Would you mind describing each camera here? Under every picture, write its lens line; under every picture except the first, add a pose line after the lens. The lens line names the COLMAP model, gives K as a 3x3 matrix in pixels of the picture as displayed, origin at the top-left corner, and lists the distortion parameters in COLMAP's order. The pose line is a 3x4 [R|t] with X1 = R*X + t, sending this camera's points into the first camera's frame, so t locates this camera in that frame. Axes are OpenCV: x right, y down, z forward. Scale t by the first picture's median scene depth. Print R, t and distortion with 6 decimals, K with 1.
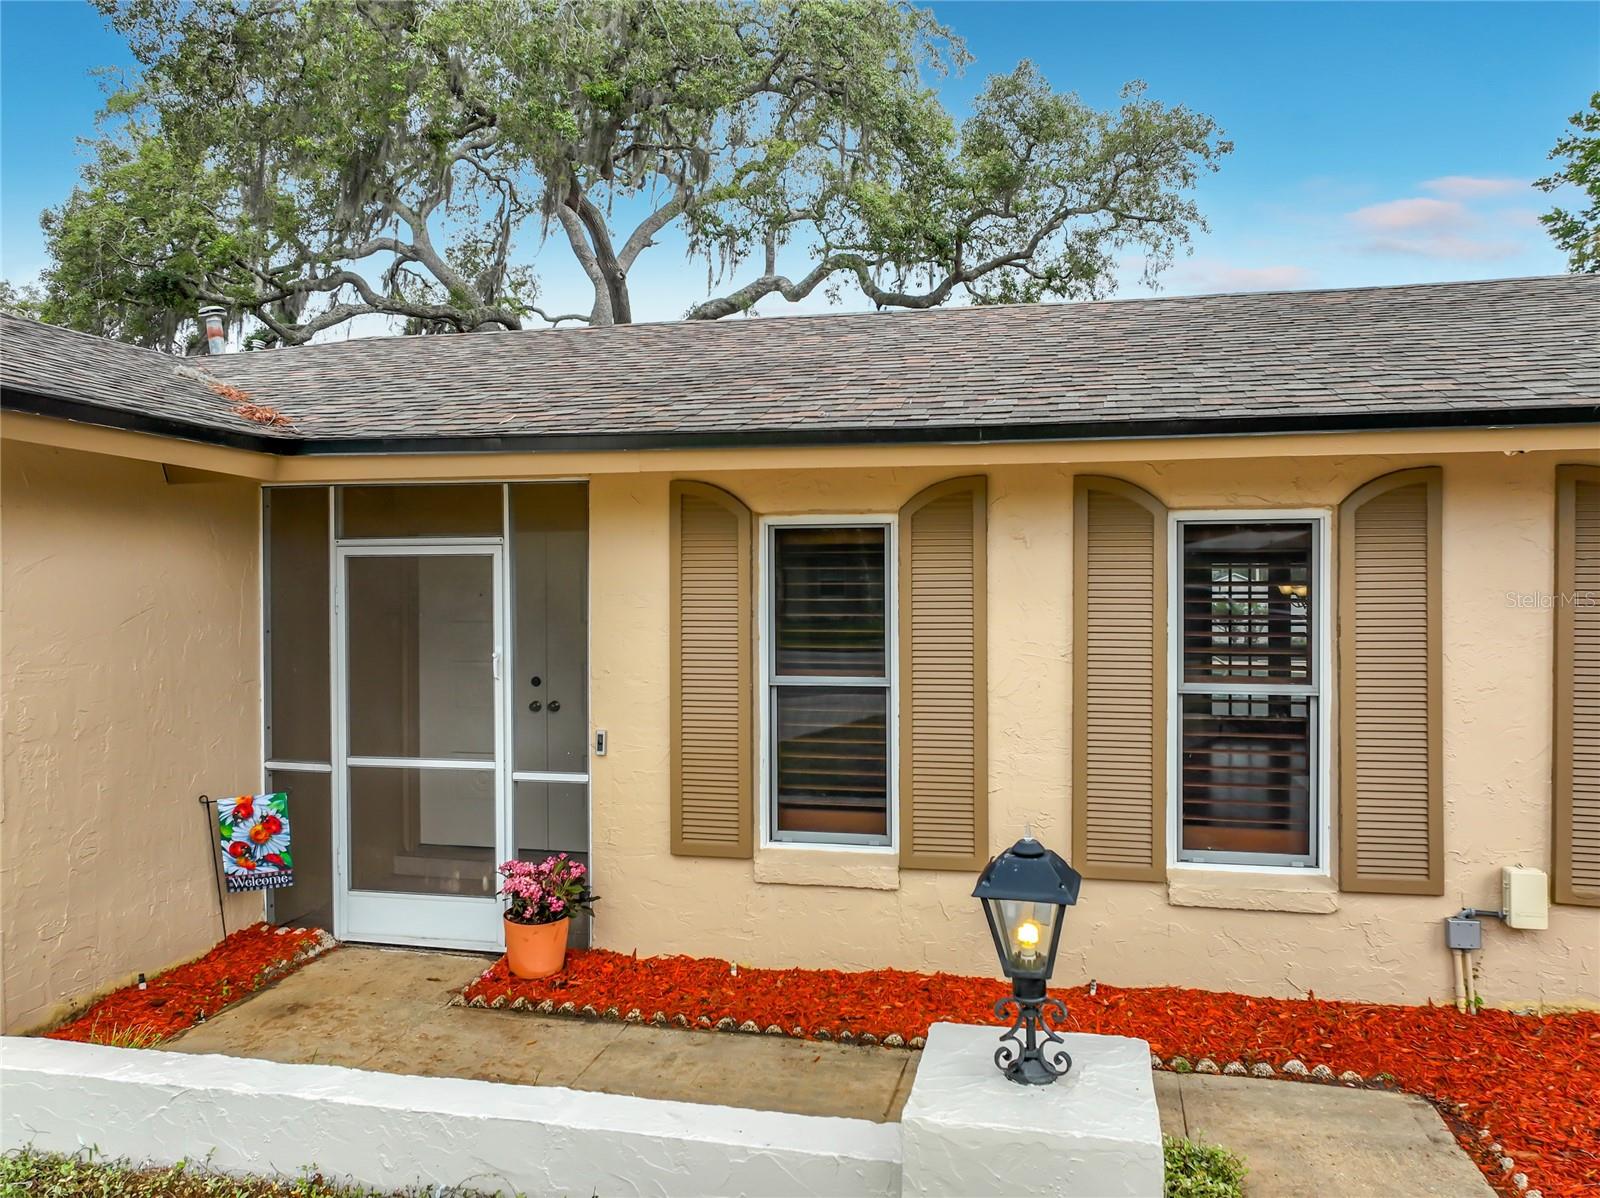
lens RADIAL K [[1139.6, 0, 815.8], [0, 1139.6, 614.4], [0, 0, 1]] dist [-0.005827, 0.031146]
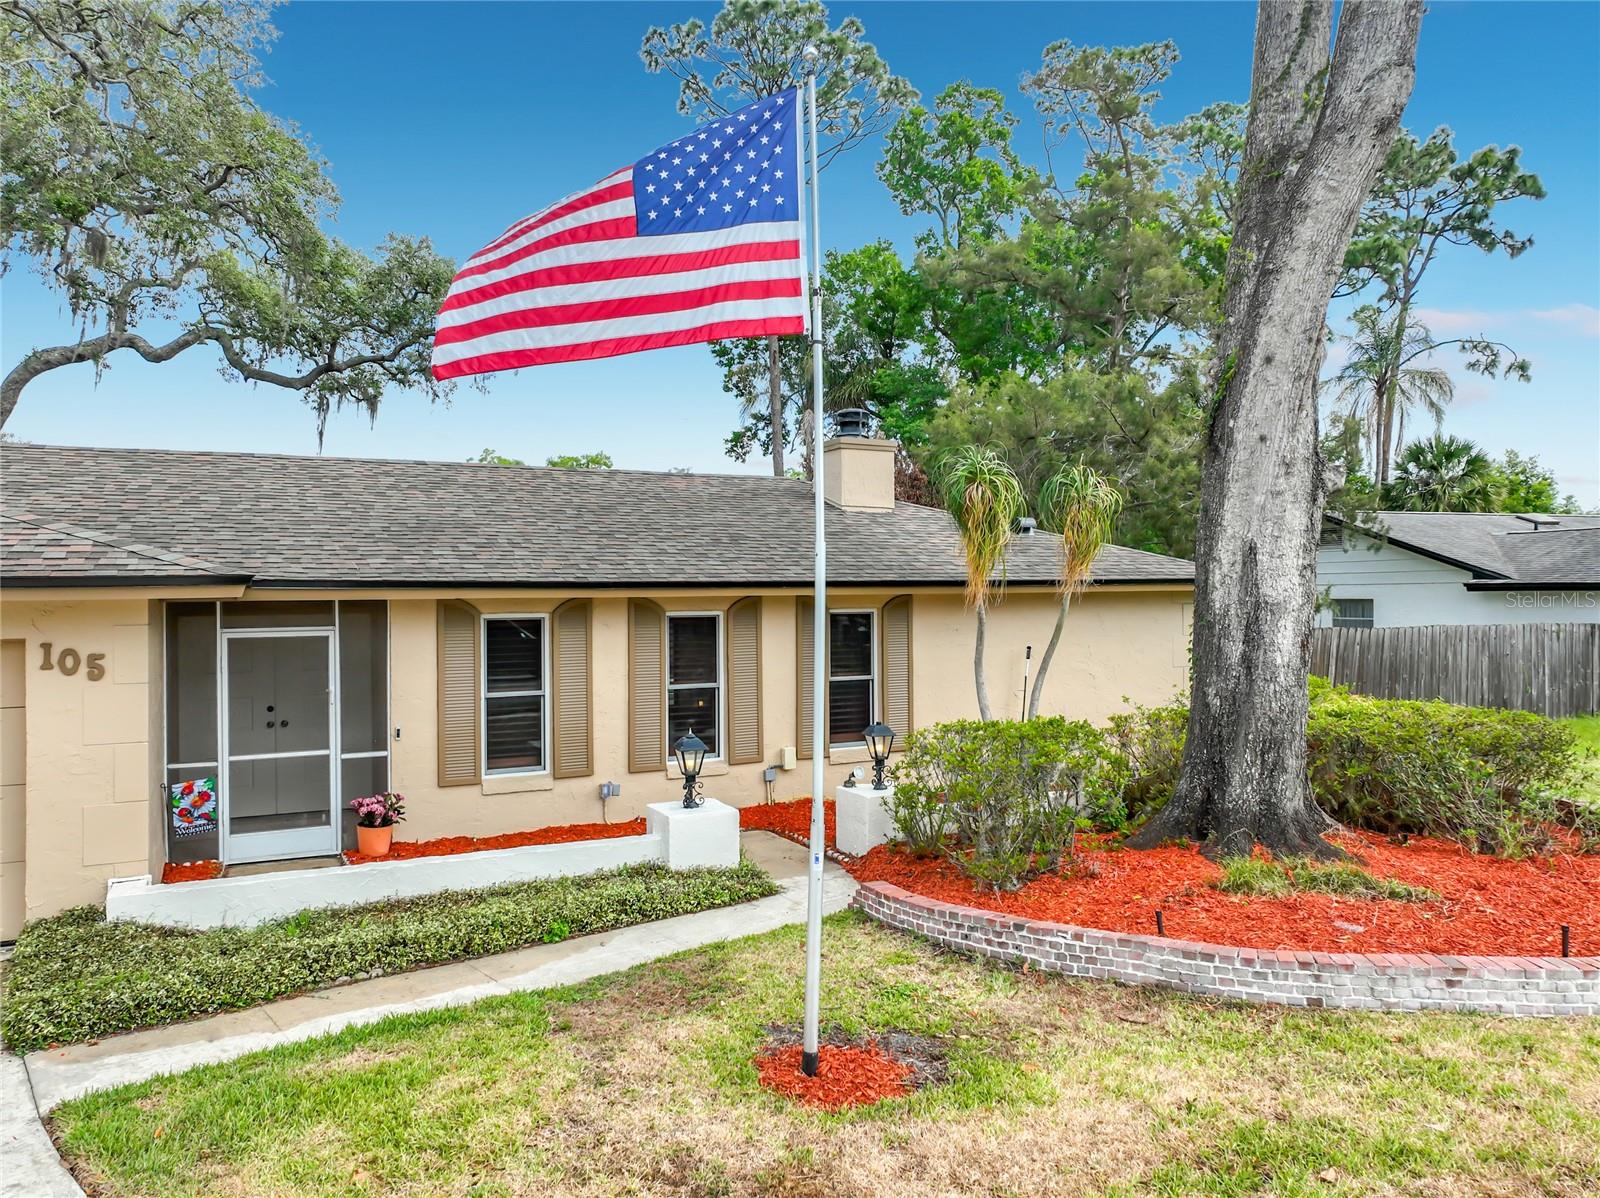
lens RADIAL K [[1133.8, 0, 813.2], [0, 1133.8, 592.8], [0, 0, 1]] dist [-0.006152, 0.022698]
pose [[0.780224, -0.003923, 0.625489, -0.836967], [0.022367, 0.999516, -0.021632, -0.067695], [-0.625101, 0.030868, 0.779933, -0.940242]]
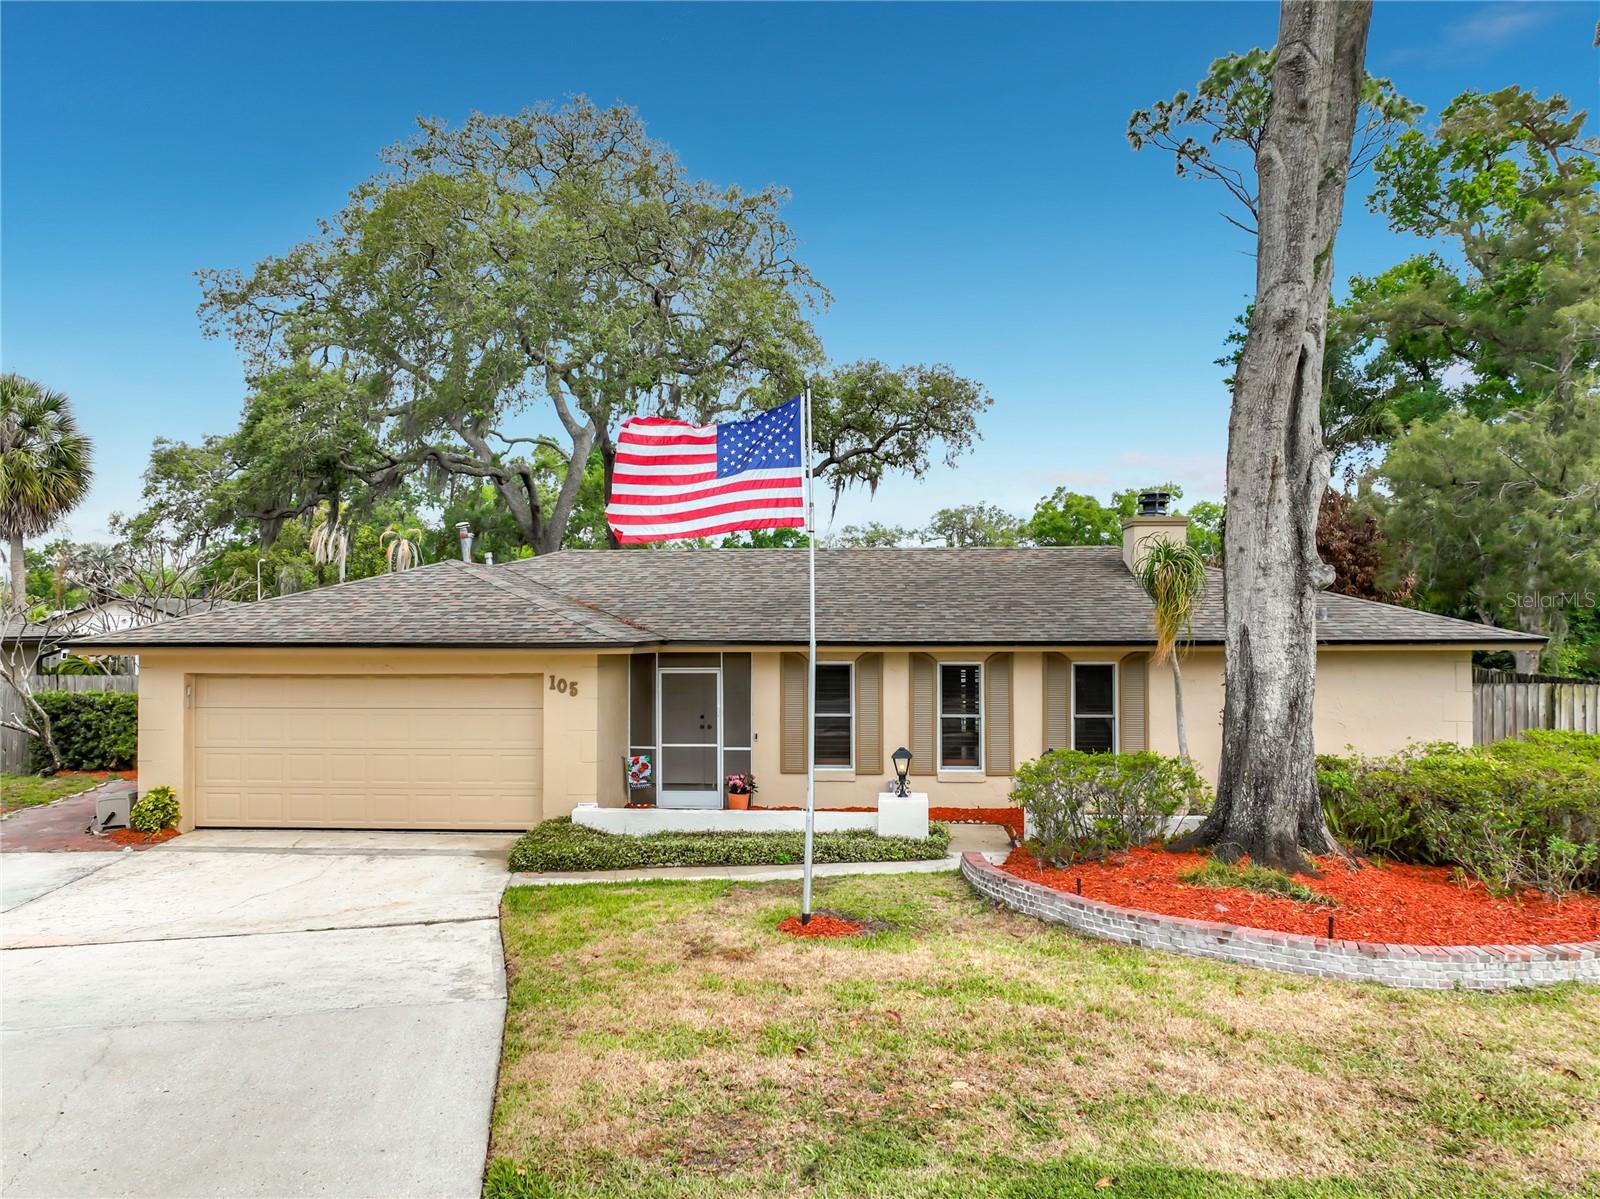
lens RADIAL K [[1129.1, 0, 805.9], [0, 1129.1, 601.5], [0, 0, 1]] dist [0.003853, 0.004435]
pose [[0.990172, 0.002338, 0.139835, -0.476728], [0.003729, 0.999063, -0.043110, -0.115415], [-0.139805, 0.043208, 0.989236, -1.993290]]
